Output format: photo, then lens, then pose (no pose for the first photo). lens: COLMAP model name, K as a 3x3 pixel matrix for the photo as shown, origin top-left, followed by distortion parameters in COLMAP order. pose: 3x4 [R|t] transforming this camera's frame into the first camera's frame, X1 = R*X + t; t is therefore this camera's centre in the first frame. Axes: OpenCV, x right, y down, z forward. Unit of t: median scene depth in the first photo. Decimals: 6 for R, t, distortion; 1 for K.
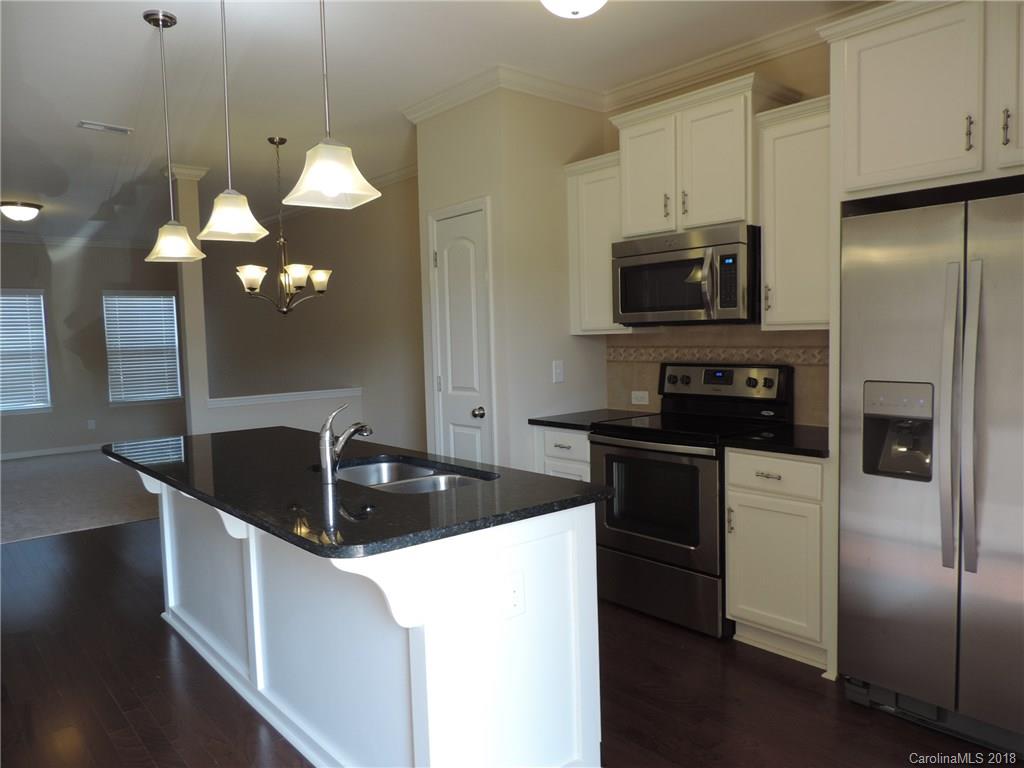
lens RADIAL K [[742.7, 0, 508.7], [0, 742.7, 385.0], [0, 0, 1]] dist [-0.009227, -0.000846]
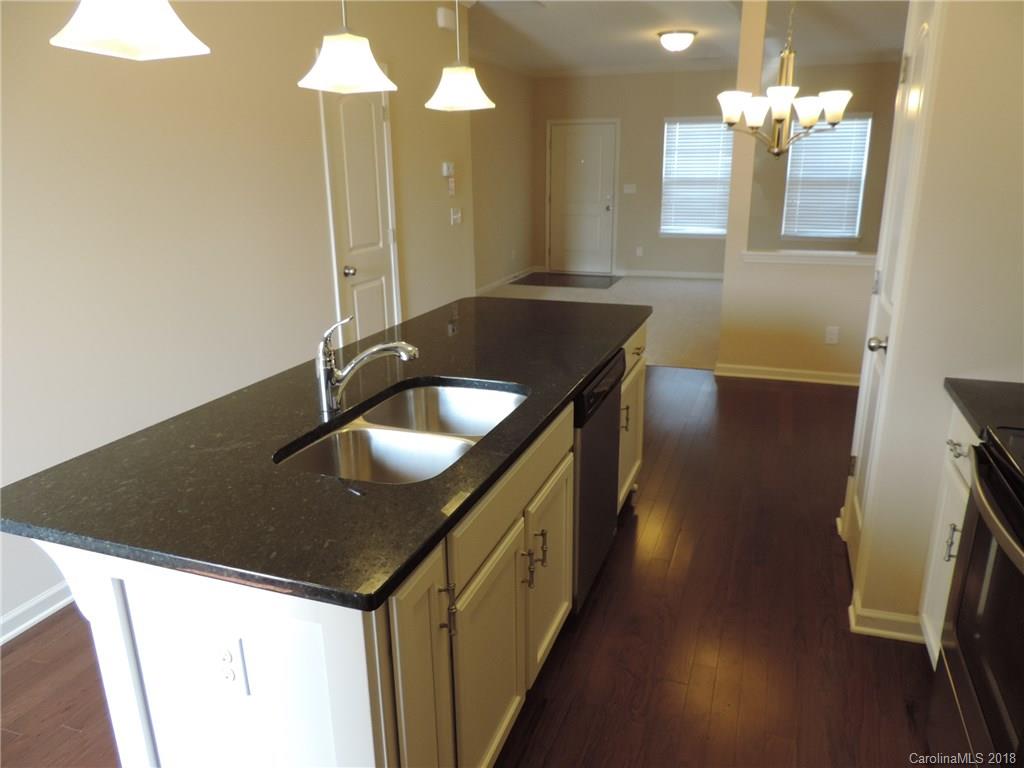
lens RADIAL K [[742.7, 0, 509.5], [0, 742.7, 386.5], [0, 0, 1]] dist [-0.009227, -0.000846]
pose [[0.511293, 0.269515, -0.816052, 0.136334], [-0.067824, 0.959246, 0.274312, -0.029451], [0.856726, -0.084906, 0.508736, 0.175855]]
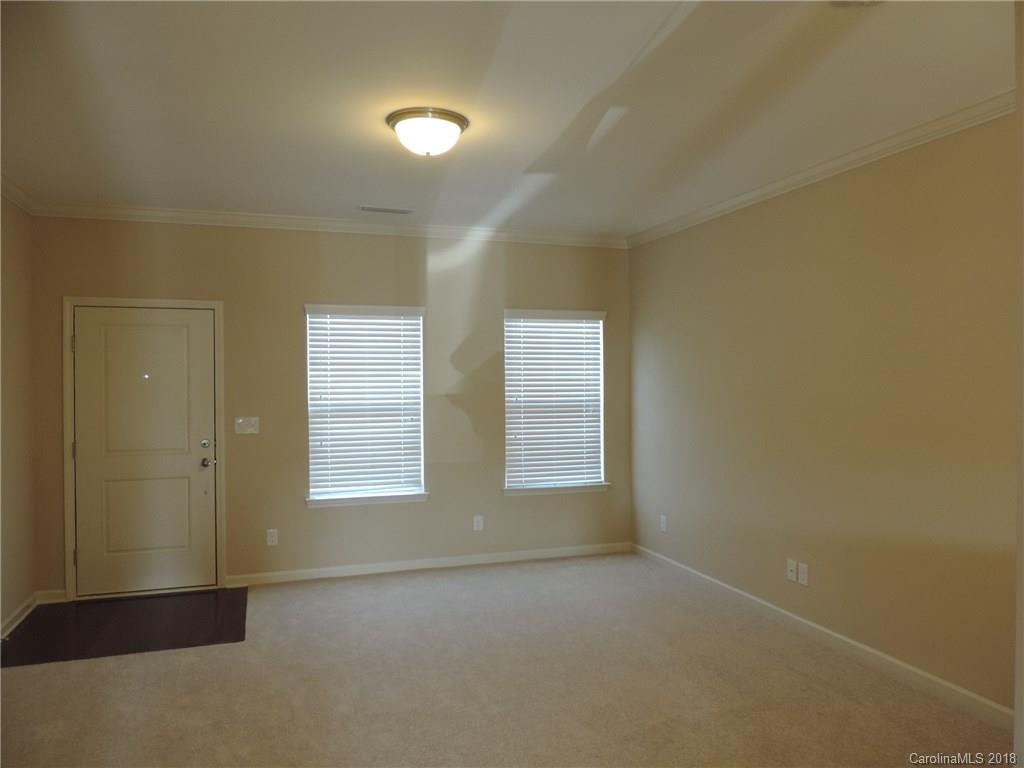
lens RADIAL K [[742.7, 0, 517.3], [0, 742.7, 389.7], [0, 0, 1]] dist [-0.009227, -0.000846]
pose [[0.935046, 0.028223, -0.353402, -0.314560], [-0.046408, 0.997993, -0.043085, -0.033938], [0.351477, 0.056687, 0.934479, 0.419189]]
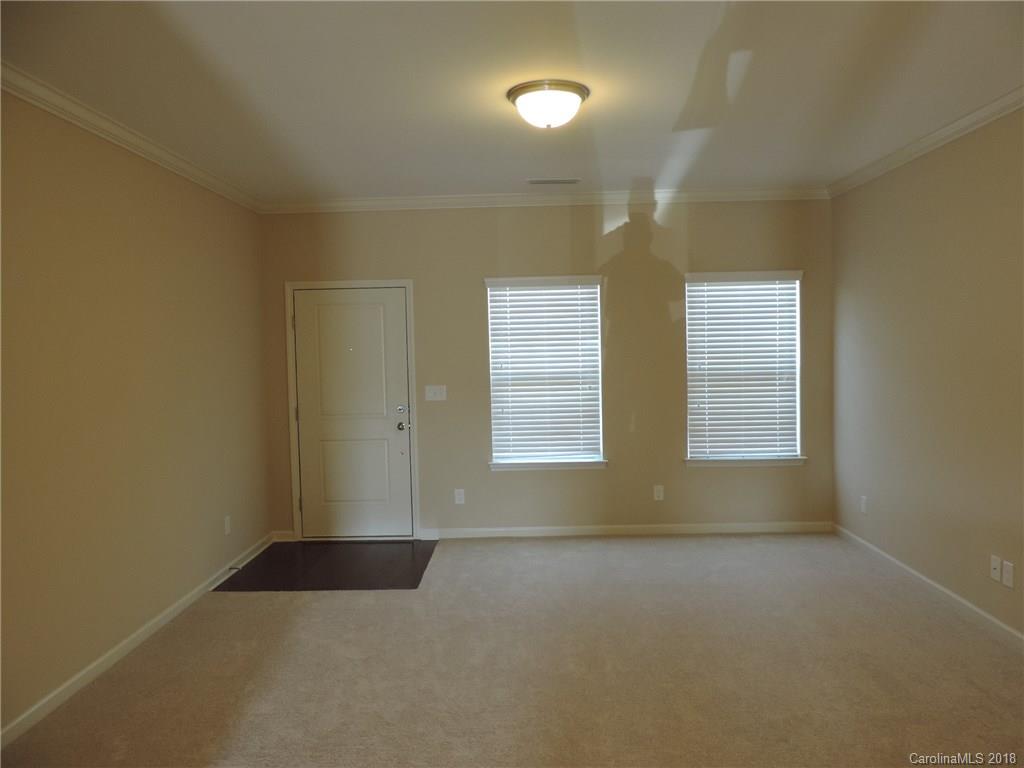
lens RADIAL K [[742.7, 0, 511.4], [0, 742.7, 384.4], [0, 0, 1]] dist [-0.009227, -0.000846]
pose [[0.756785, 0.045153, -0.652102, -0.257858], [-0.046442, 0.998804, 0.015263, -0.040929], [0.652012, 0.018734, 0.757977, 0.451130]]
